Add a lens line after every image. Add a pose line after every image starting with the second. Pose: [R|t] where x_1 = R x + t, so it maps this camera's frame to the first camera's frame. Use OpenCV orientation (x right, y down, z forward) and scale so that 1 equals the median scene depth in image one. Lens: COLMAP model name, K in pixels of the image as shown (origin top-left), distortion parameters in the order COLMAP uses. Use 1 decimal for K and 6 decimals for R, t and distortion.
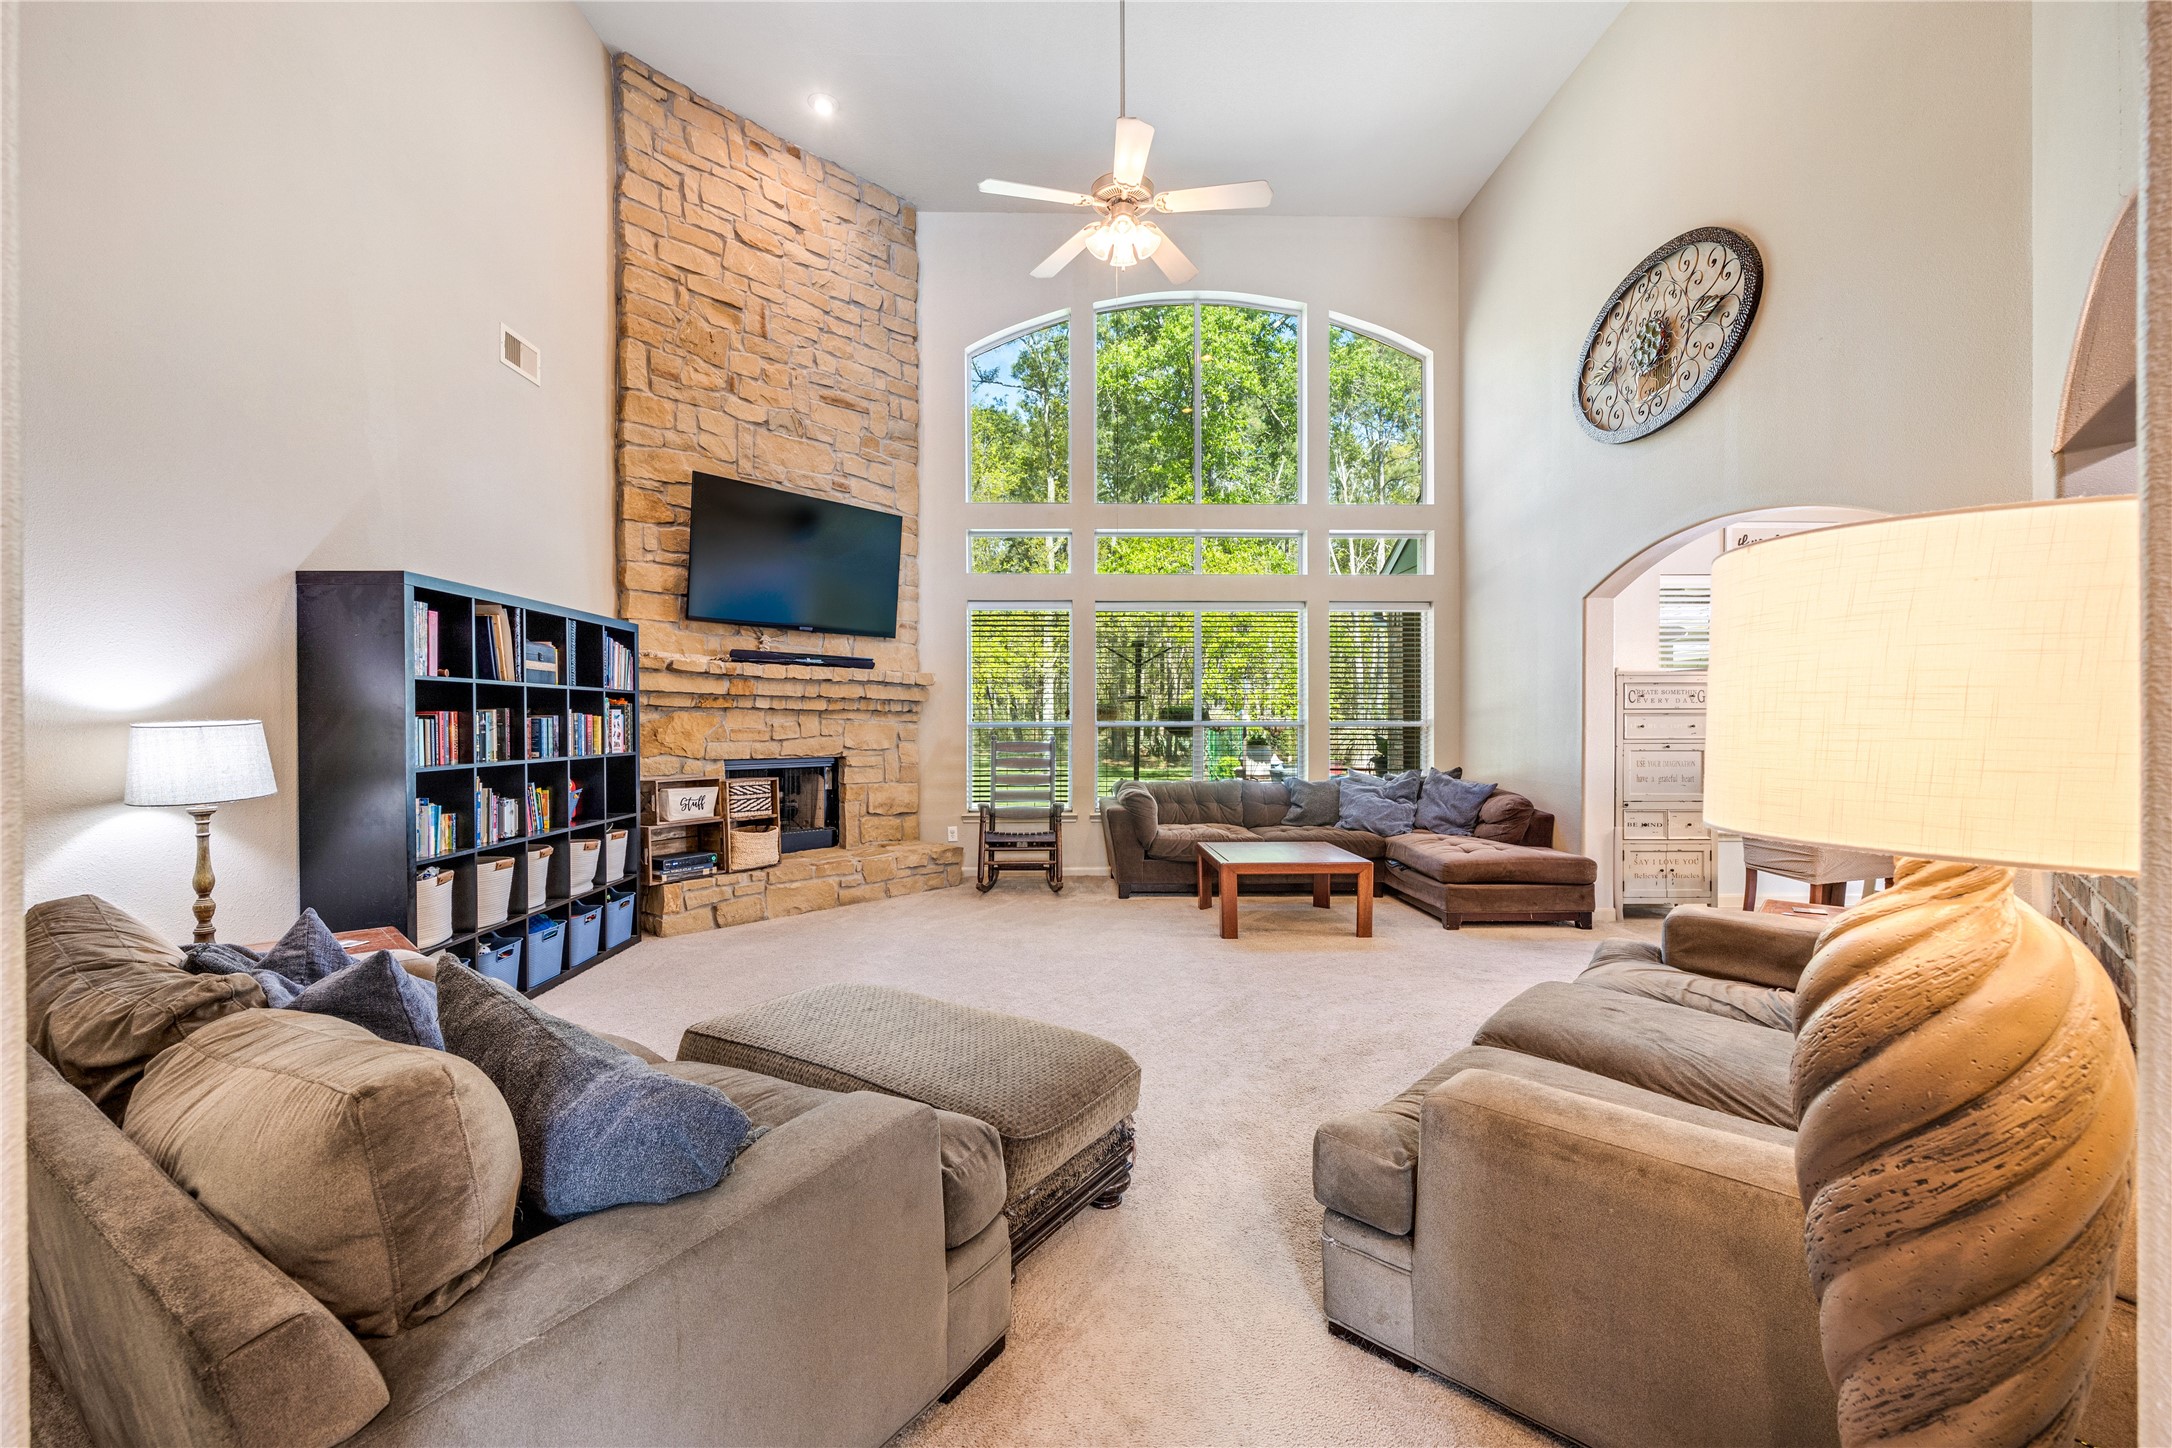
lens RADIAL K [[869.3, 0, 1071.7], [0, 869.3, 723.0], [0, 0, 1]] dist [-0.002625, -0.000837]
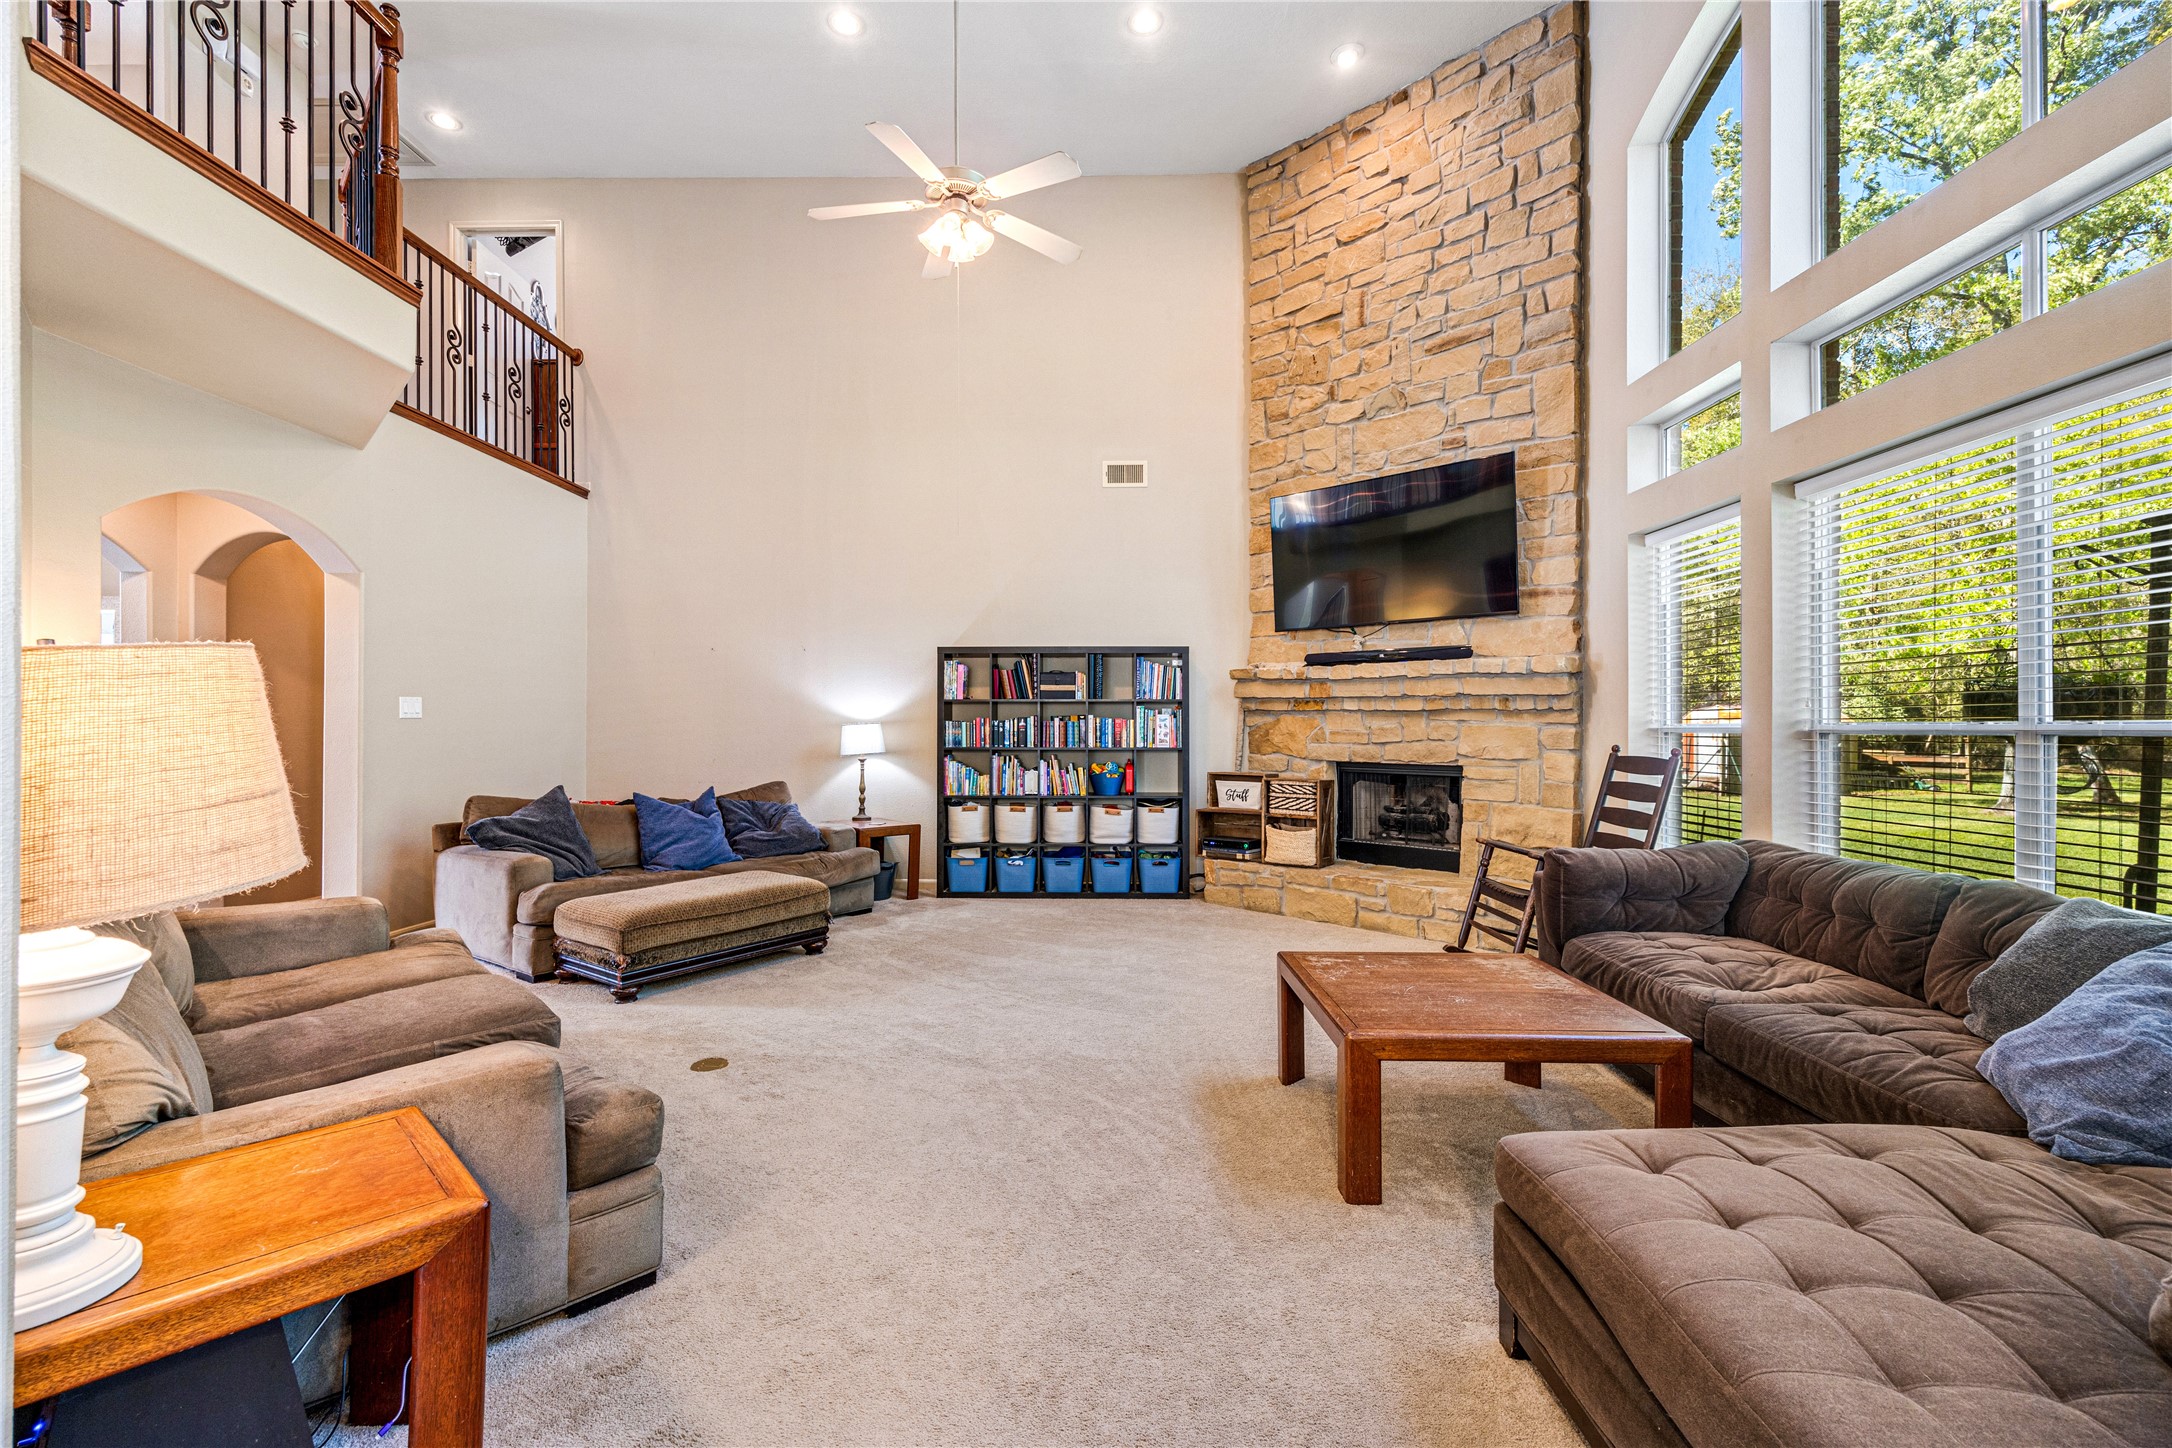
lens RADIAL K [[869.3, 0, 1071.7], [0, 869.3, 725.4], [0, 0, 1]] dist [-0.002625, -0.000837]
pose [[-0.030617, 0.003042, -0.999527, 0.639822], [-0.000885, 0.999995, 0.003071, -0.002474], [0.999531, 0.000979, -0.030614, 0.725897]]
